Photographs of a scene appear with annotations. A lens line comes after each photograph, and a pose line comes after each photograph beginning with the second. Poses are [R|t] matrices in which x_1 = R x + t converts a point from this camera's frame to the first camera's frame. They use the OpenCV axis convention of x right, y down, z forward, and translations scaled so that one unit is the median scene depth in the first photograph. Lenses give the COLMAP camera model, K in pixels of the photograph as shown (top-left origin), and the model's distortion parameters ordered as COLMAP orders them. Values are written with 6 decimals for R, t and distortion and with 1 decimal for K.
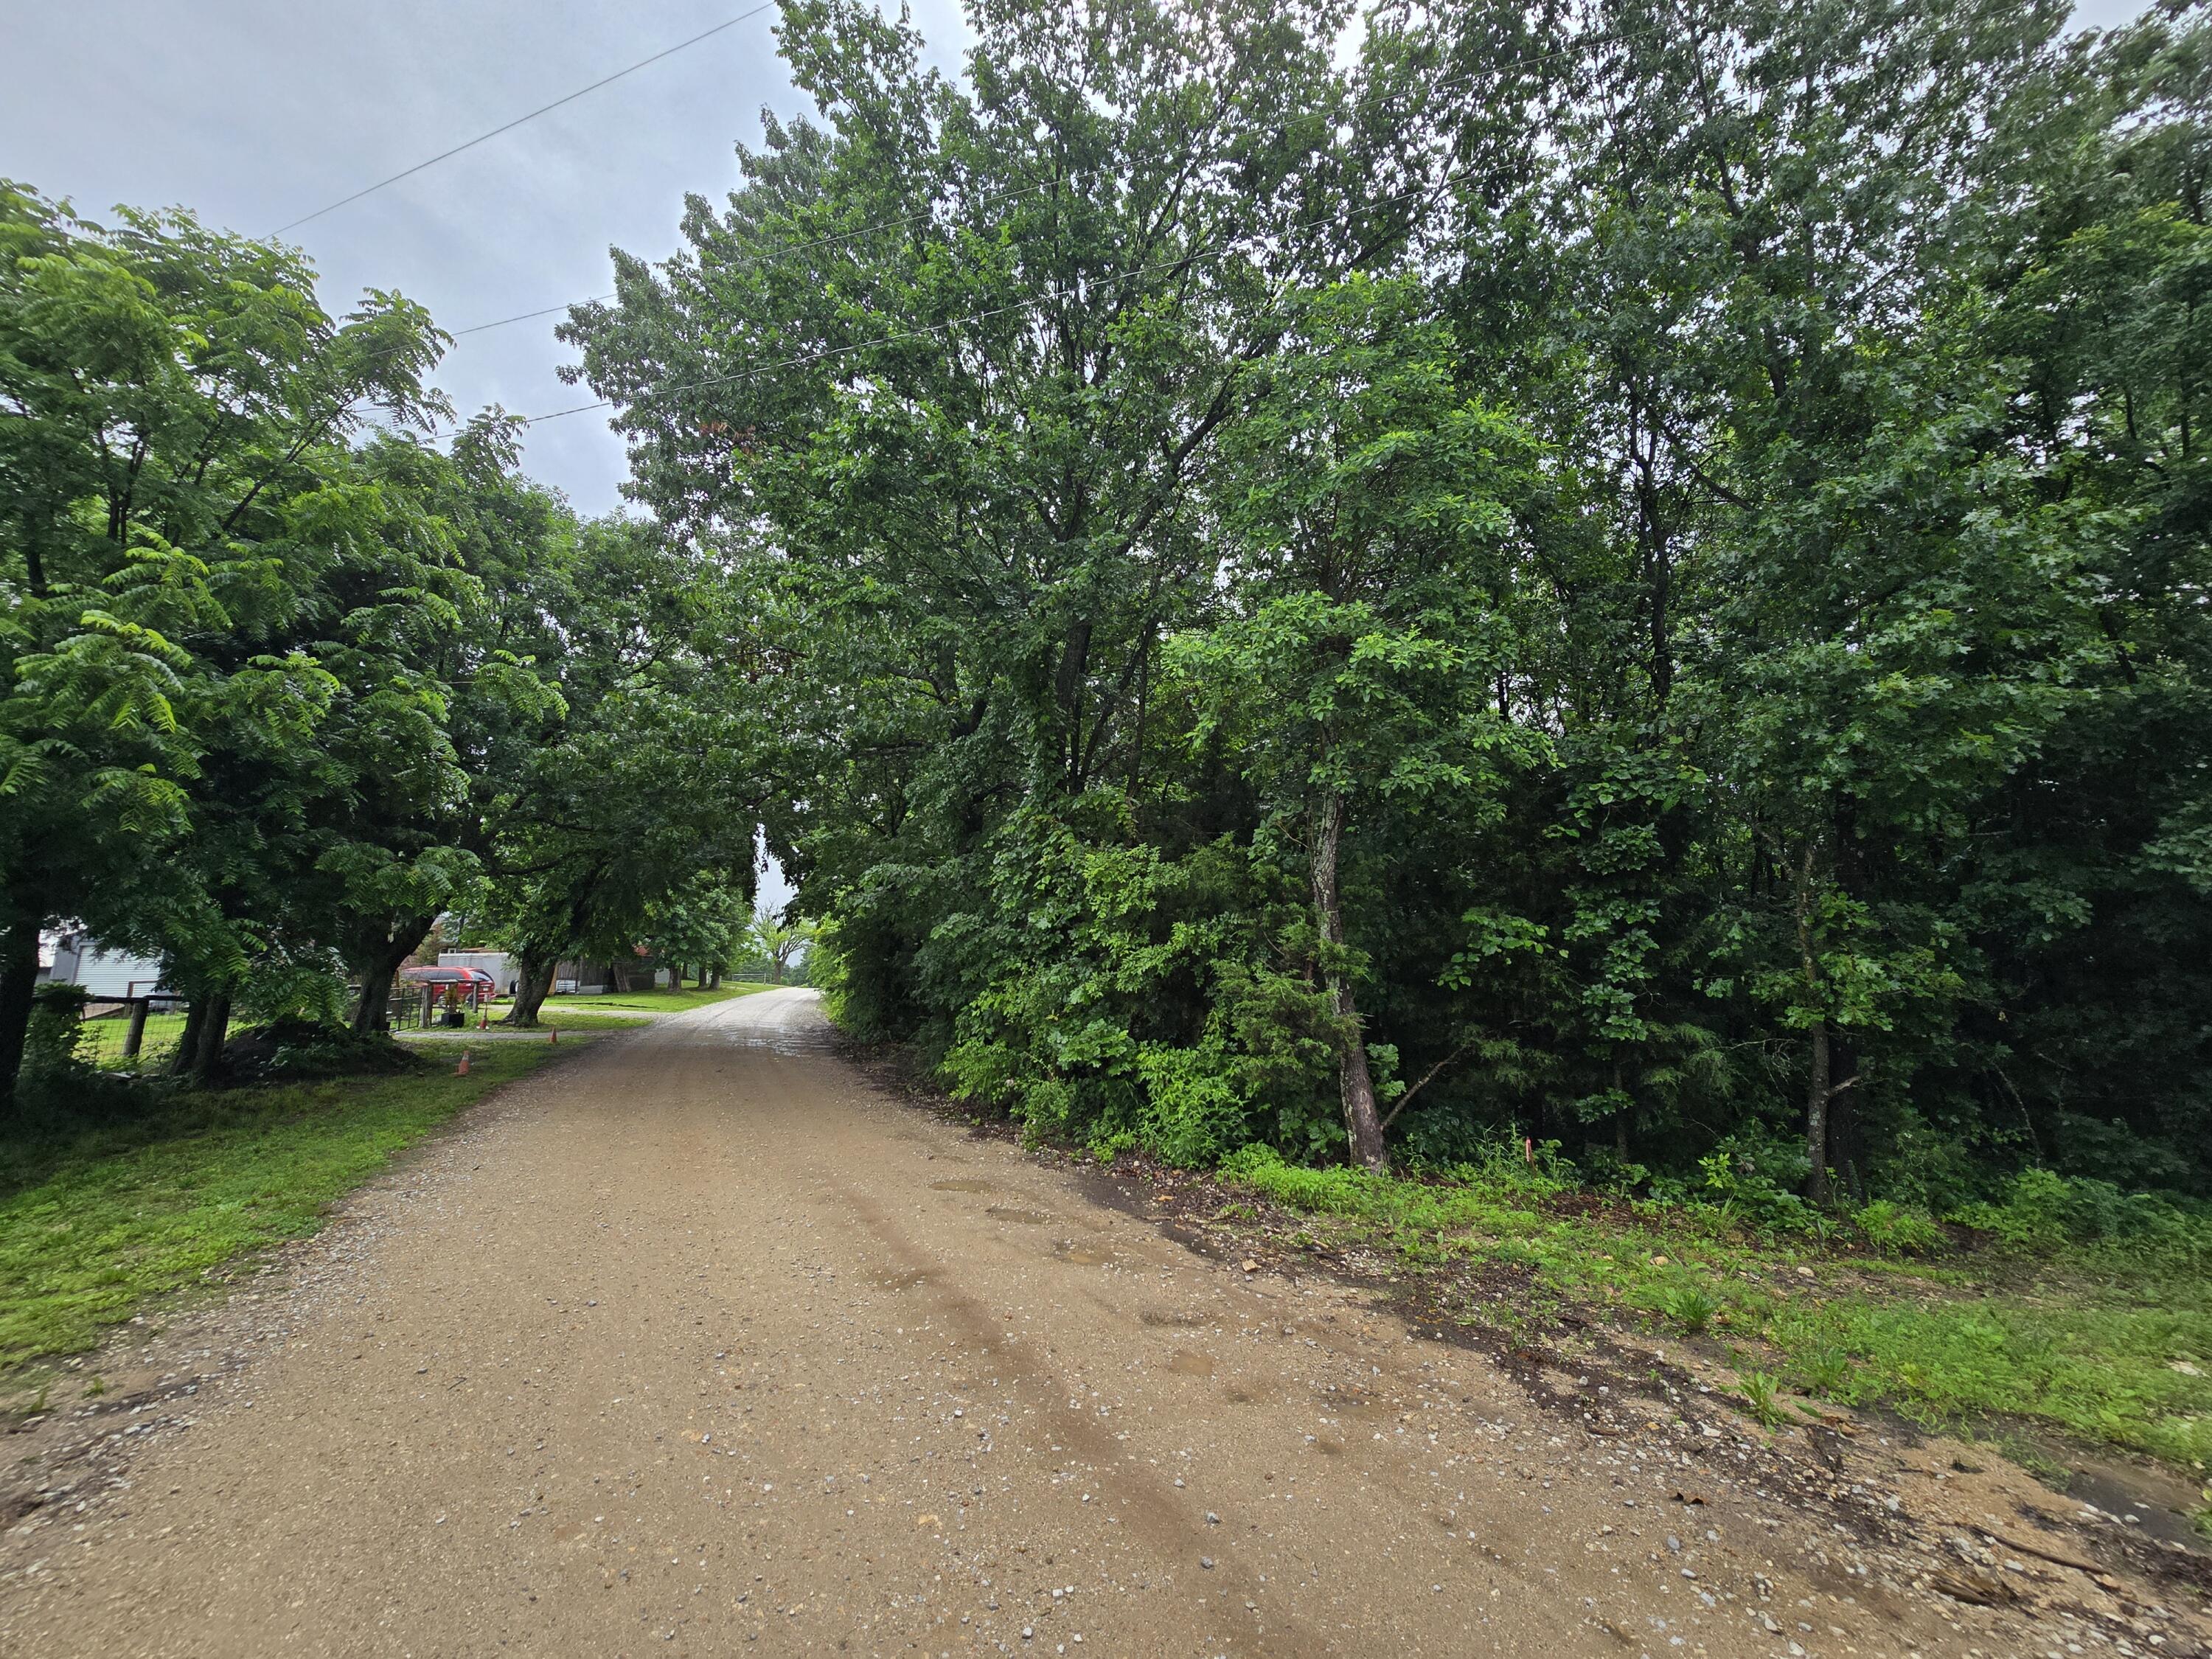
lens RADIAL K [[905.2, 0, 1105.7], [0, 905.2, 813.3], [0, 0, 1]] dist [-0.005993, 0.001645]
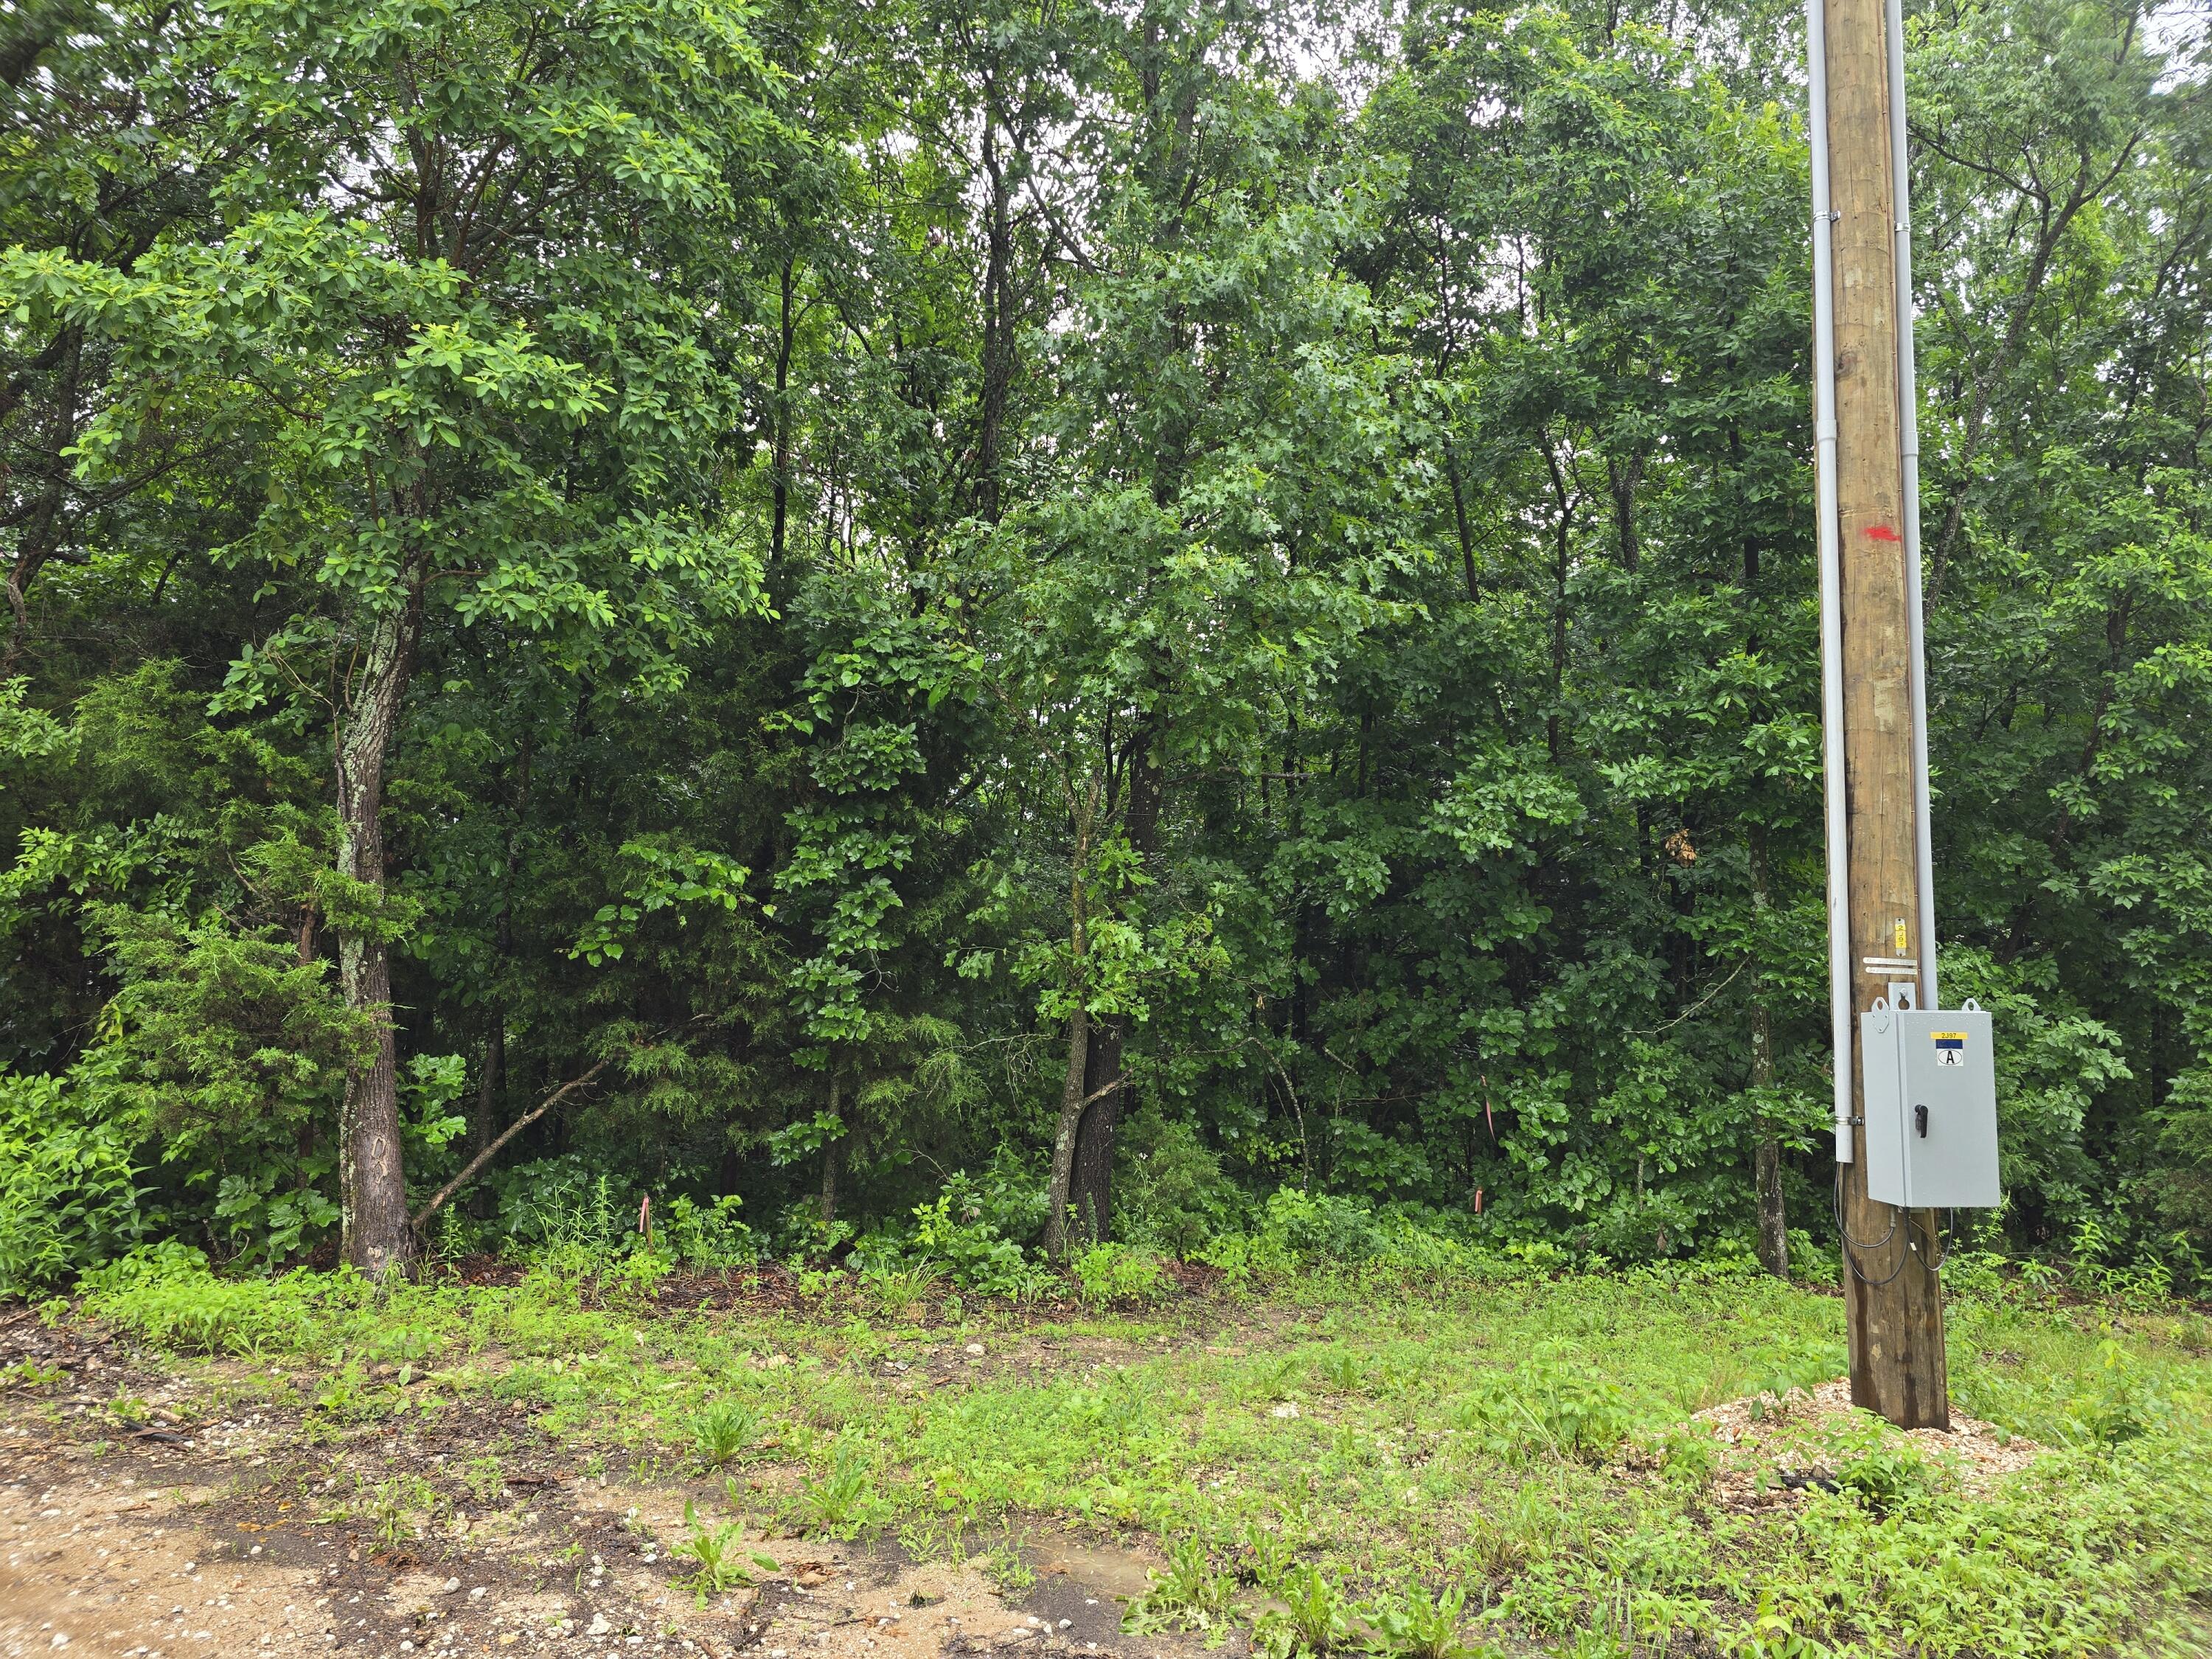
lens RADIAL K [[1475.4, 0, 1079.7], [0, 1475.4, 841.7], [0, 0, 1]] dist [0.105430, -0.115409]
pose [[0.853068, 0.053455, 0.519054, 0.145879], [-0.106545, 0.991626, 0.072983, 0.005321], [-0.510806, -0.117562, 0.851620, -0.011087]]
